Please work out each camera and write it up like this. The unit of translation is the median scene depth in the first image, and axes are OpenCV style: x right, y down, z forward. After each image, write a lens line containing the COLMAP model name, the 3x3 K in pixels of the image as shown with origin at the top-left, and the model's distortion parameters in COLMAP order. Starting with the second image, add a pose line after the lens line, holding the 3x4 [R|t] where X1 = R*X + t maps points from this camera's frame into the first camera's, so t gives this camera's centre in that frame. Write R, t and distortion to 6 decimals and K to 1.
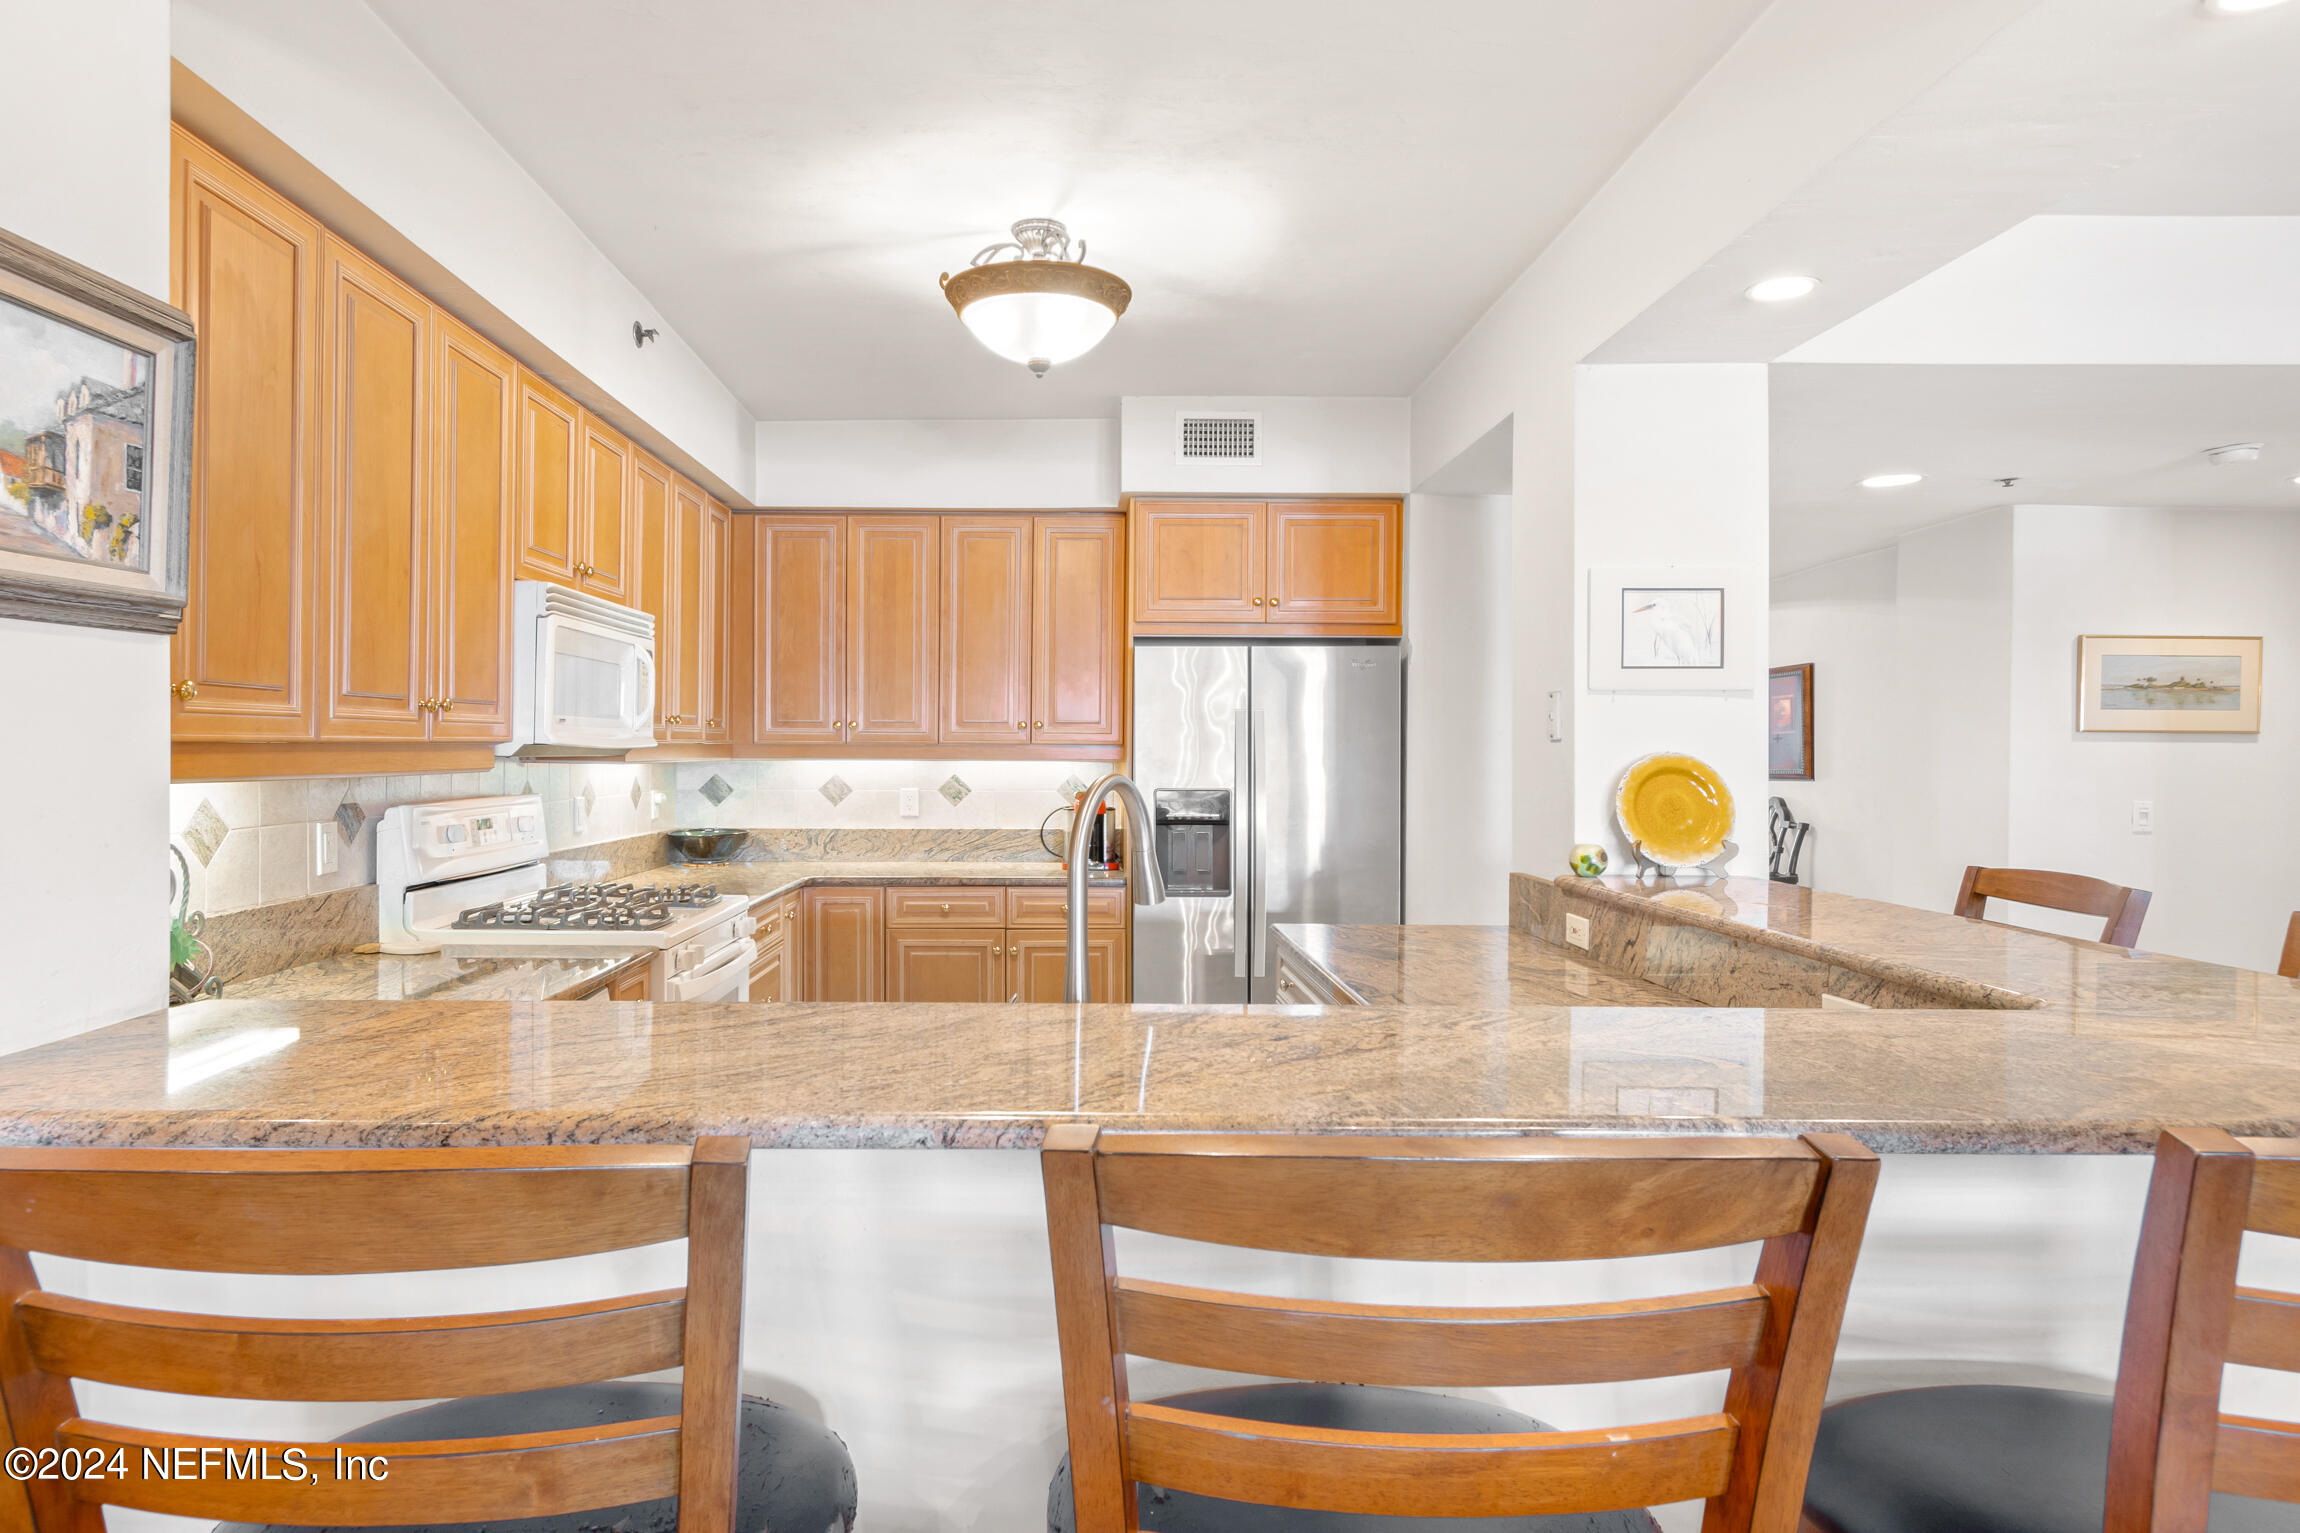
lens RADIAL K [[1286.2, 0, 1131.4], [0, 1286.2, 746.0], [0, 0, 1]] dist [0.007424, 0.000451]
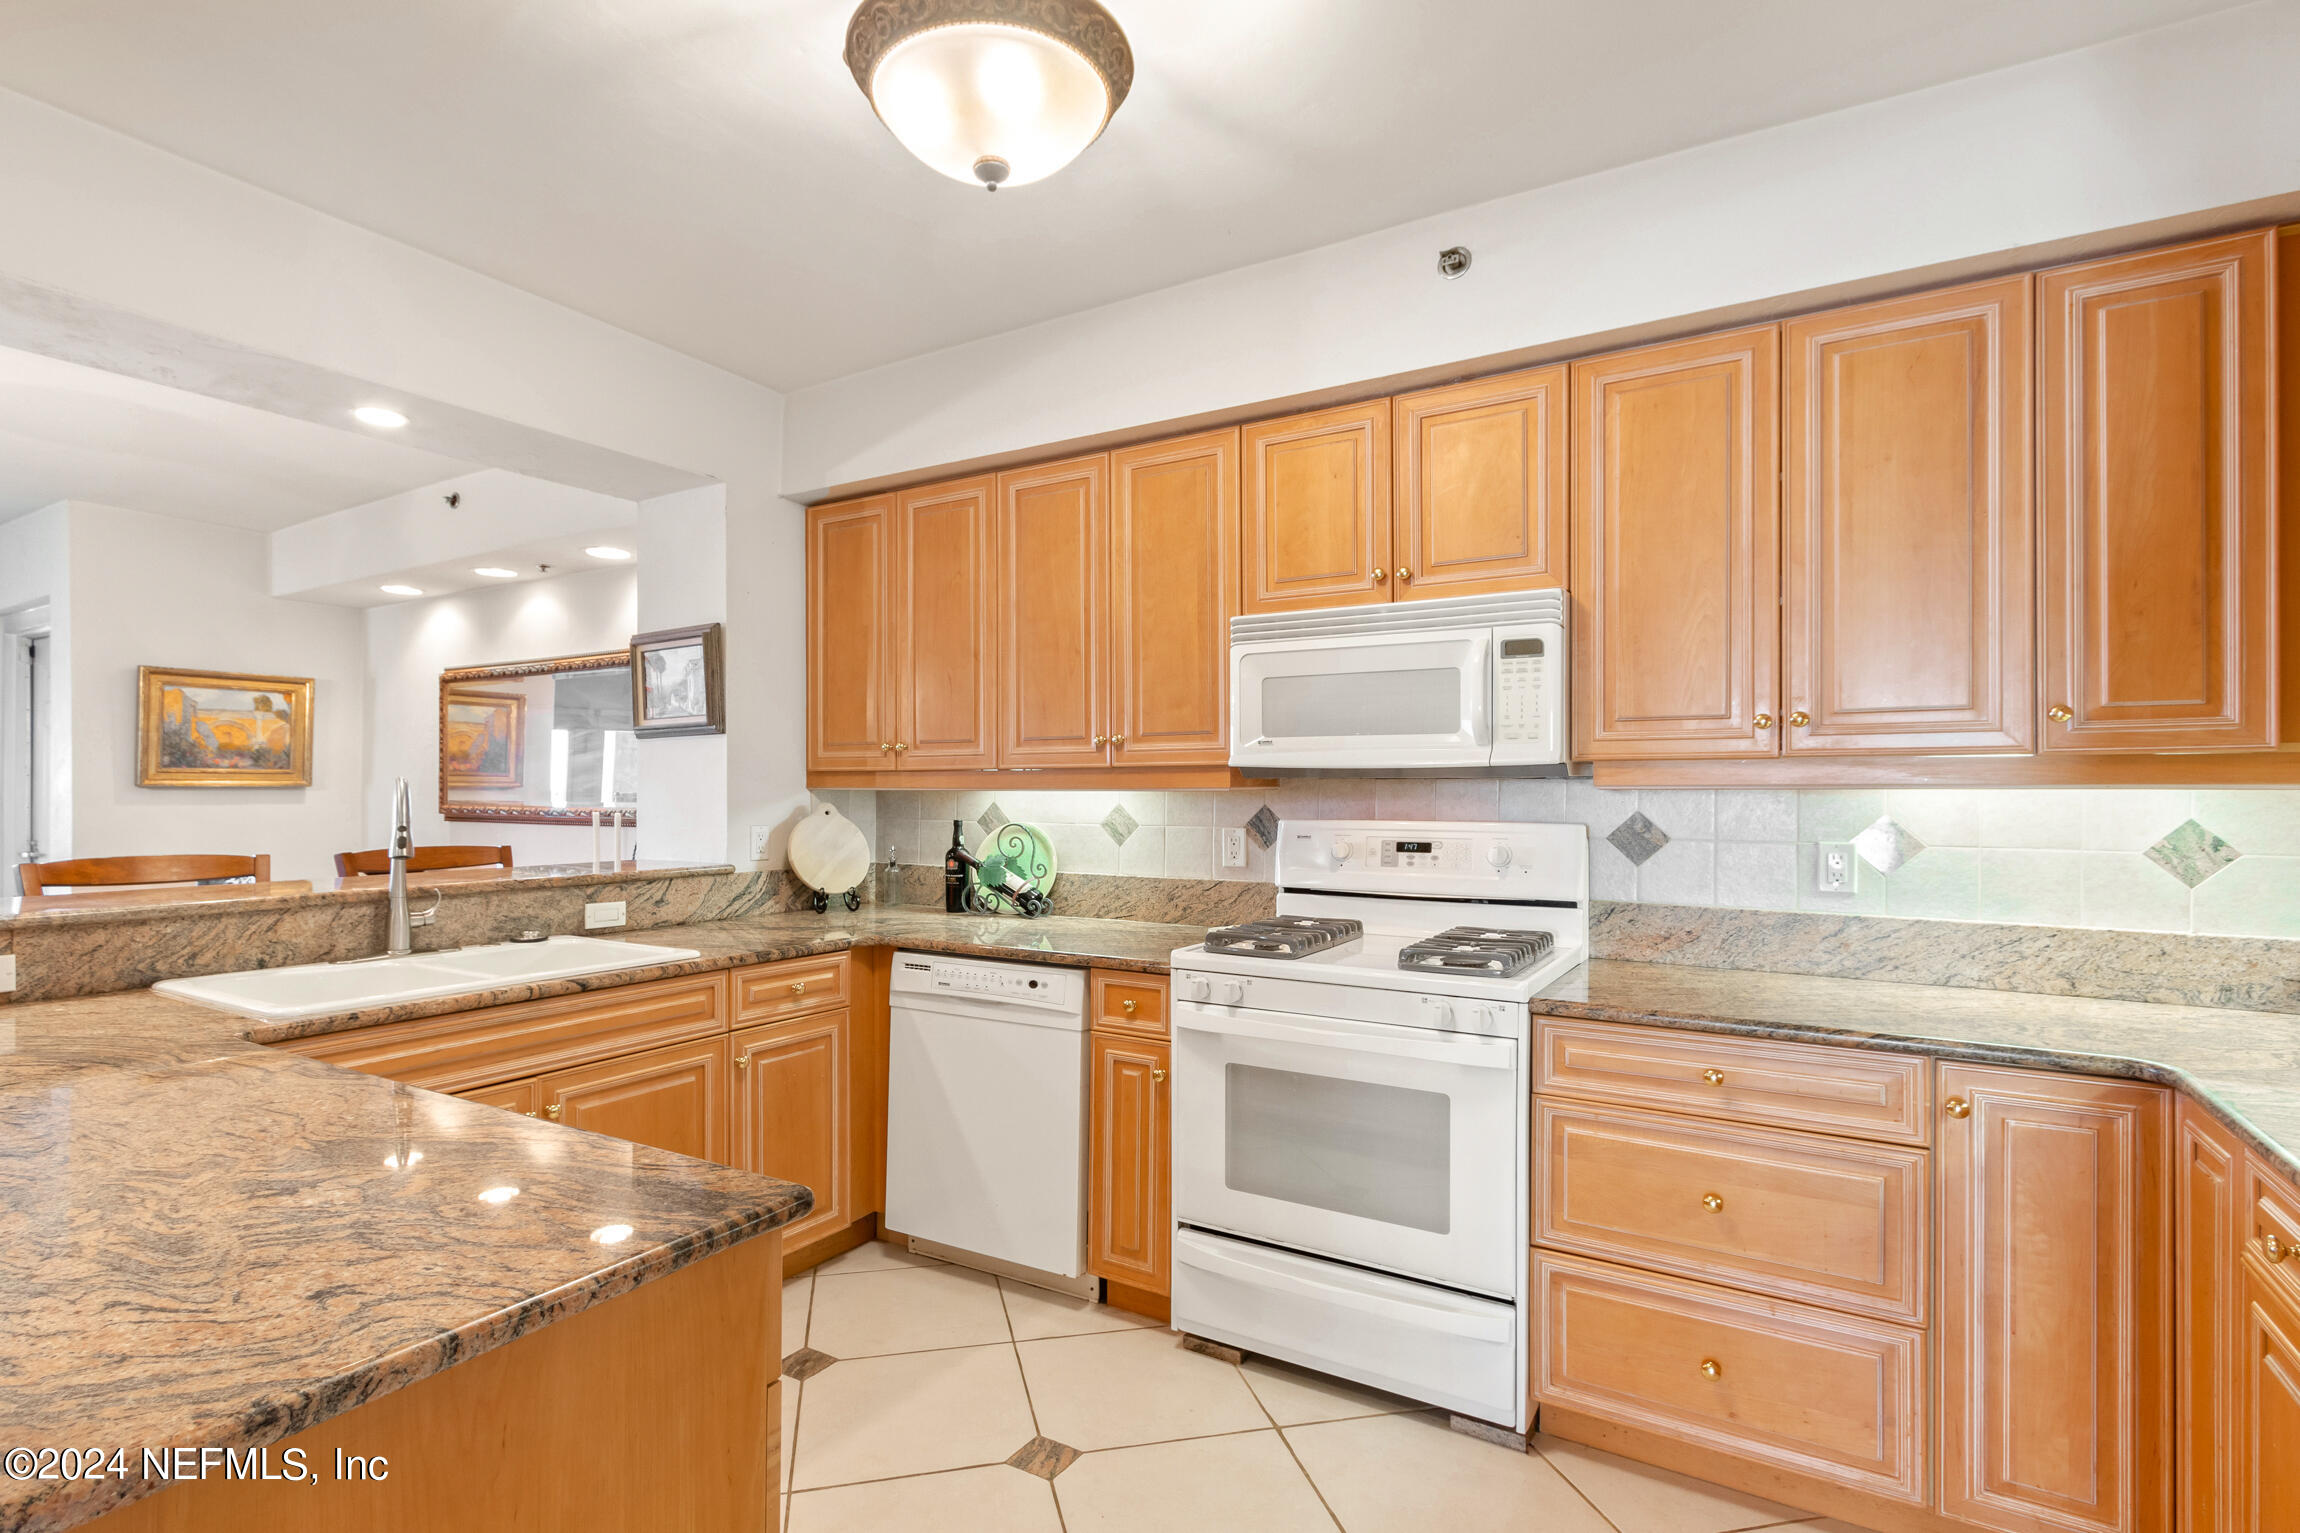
lens RADIAL K [[1120.6, 0, 1131.8], [0, 1120.6, 784.1], [0, 0, 1]] dist [-0.001725, 0.000280]
pose [[-0.558715, -0.010556, -0.829292, 0.239491], [-0.002412, 0.999935, -0.011103, 0.015282], [0.829356, -0.004204, -0.558705, 0.921747]]
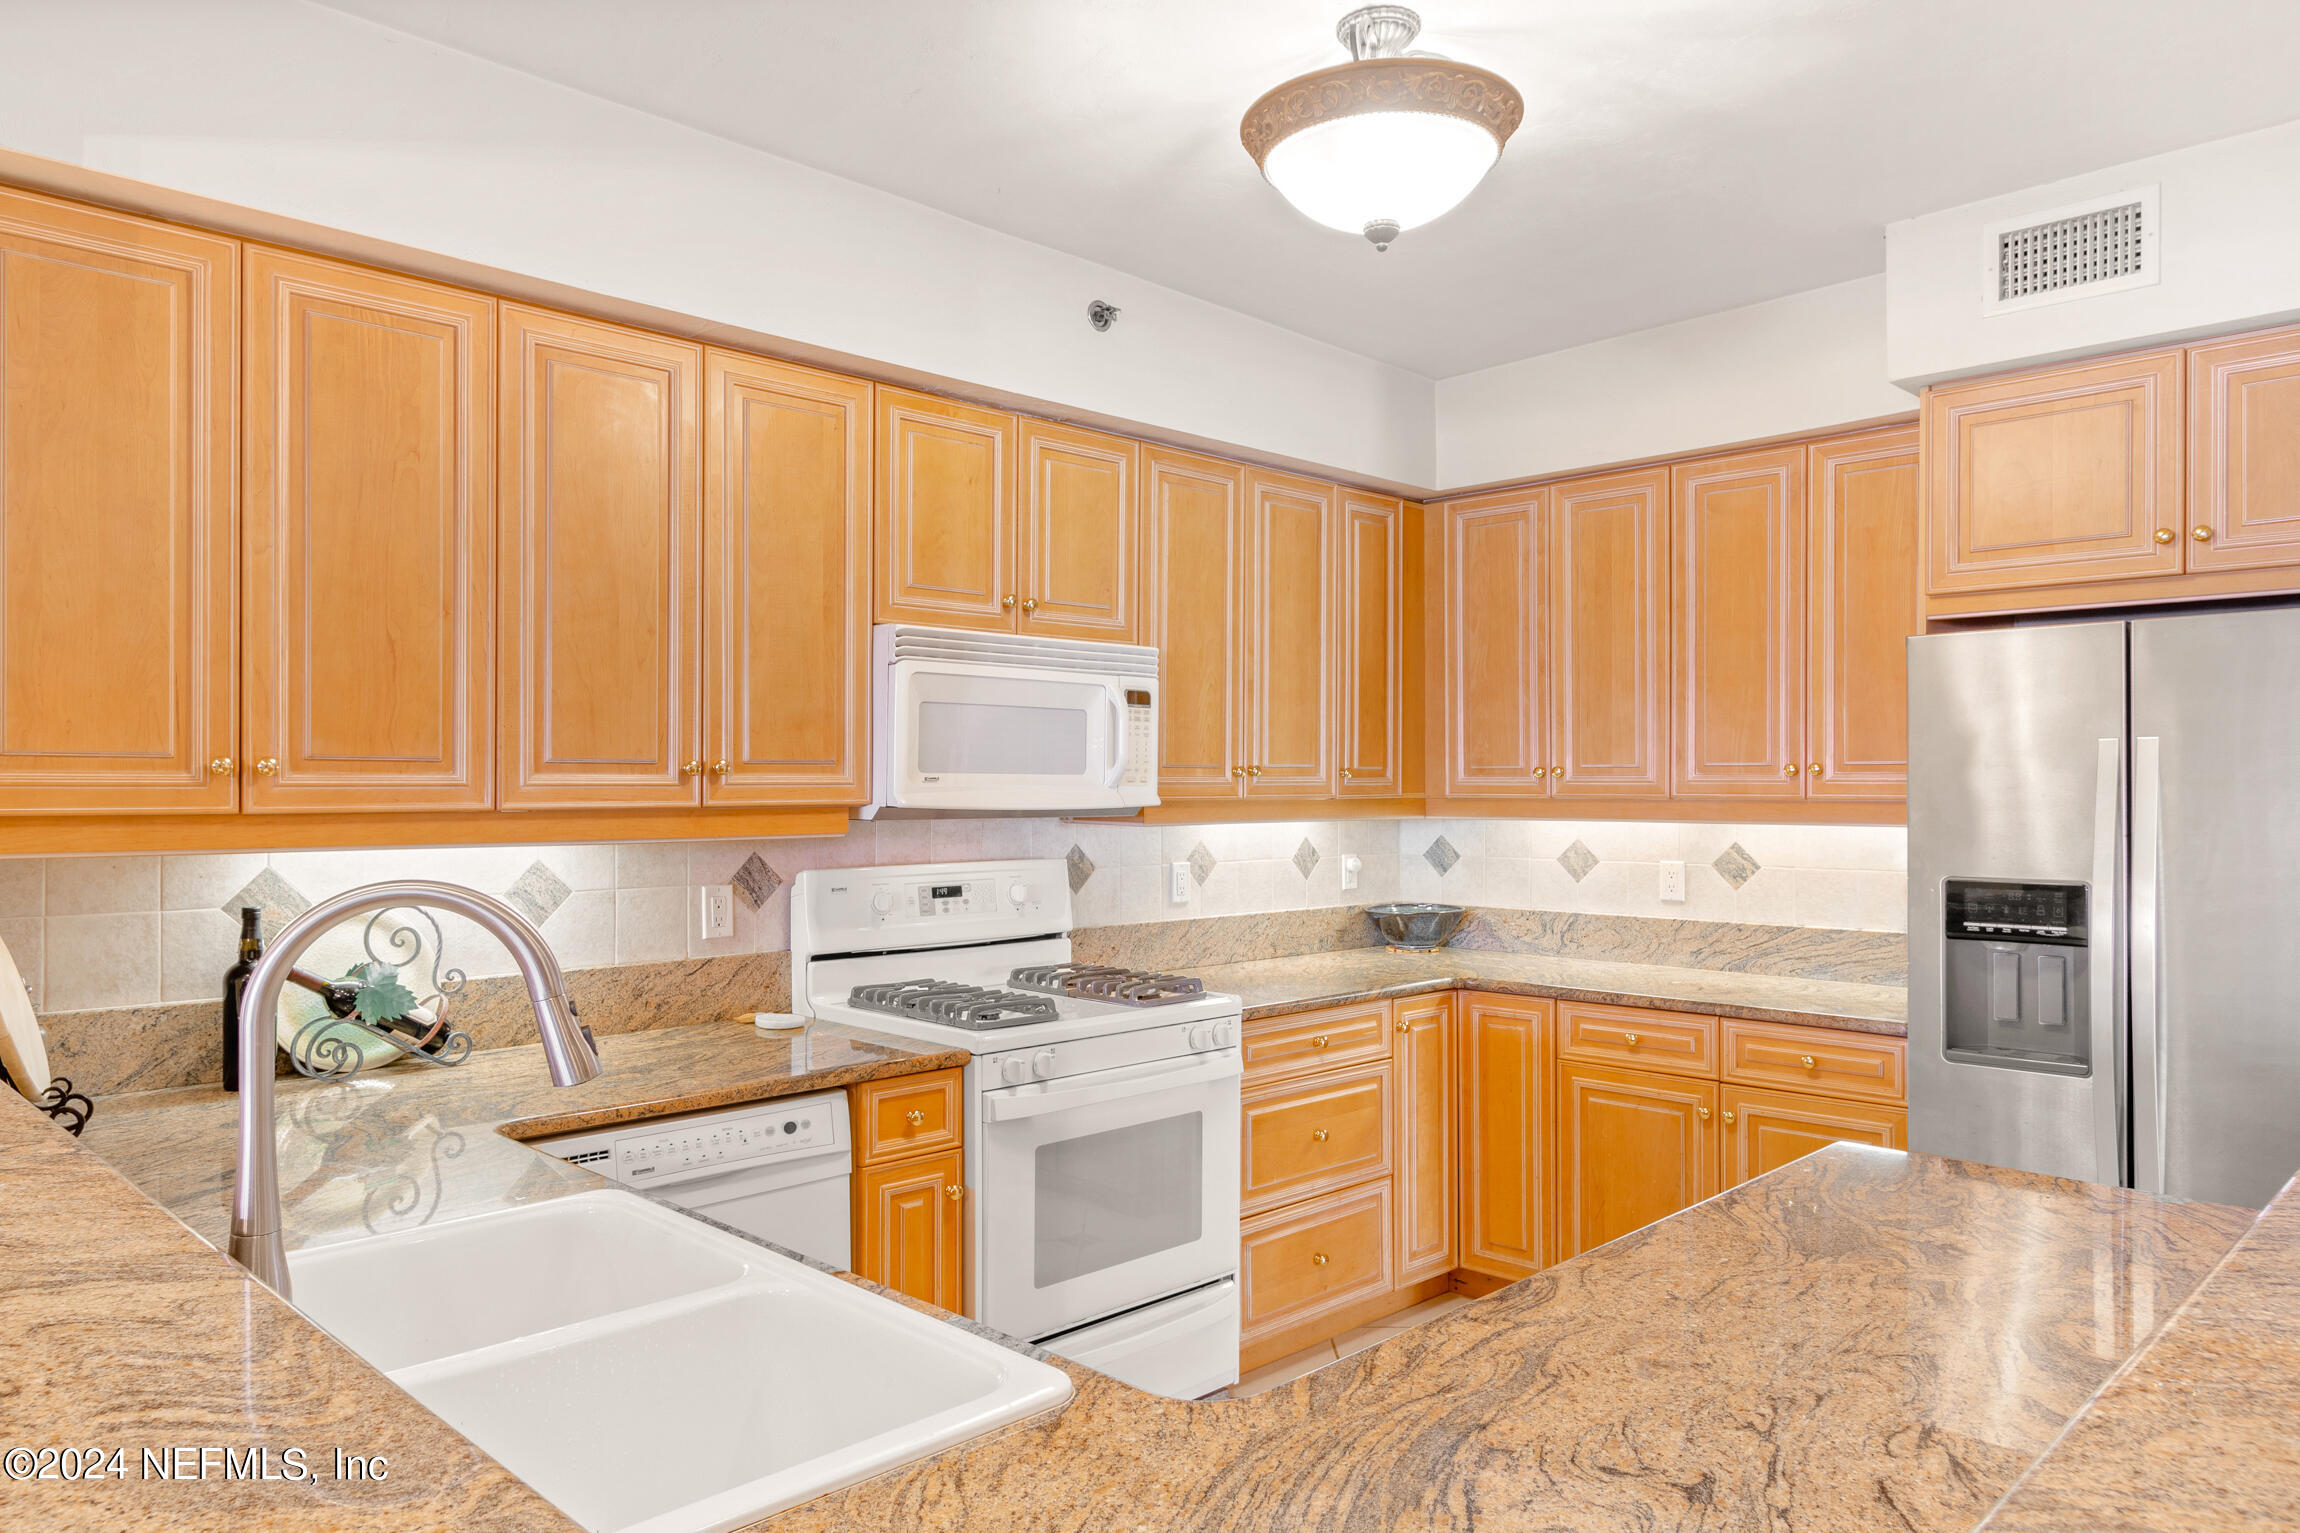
lens RADIAL K [[1544.4, 0, 1158.9], [0, 1544.4, 775.3], [0, 0, 1]] dist [0.000340, -0.002366]
pose [[0.688940, -0.009563, -0.724756, 0.277662], [0.004236, 0.999949, -0.009167, -0.008061], [0.724806, 0.003246, 0.688945, 0.251909]]
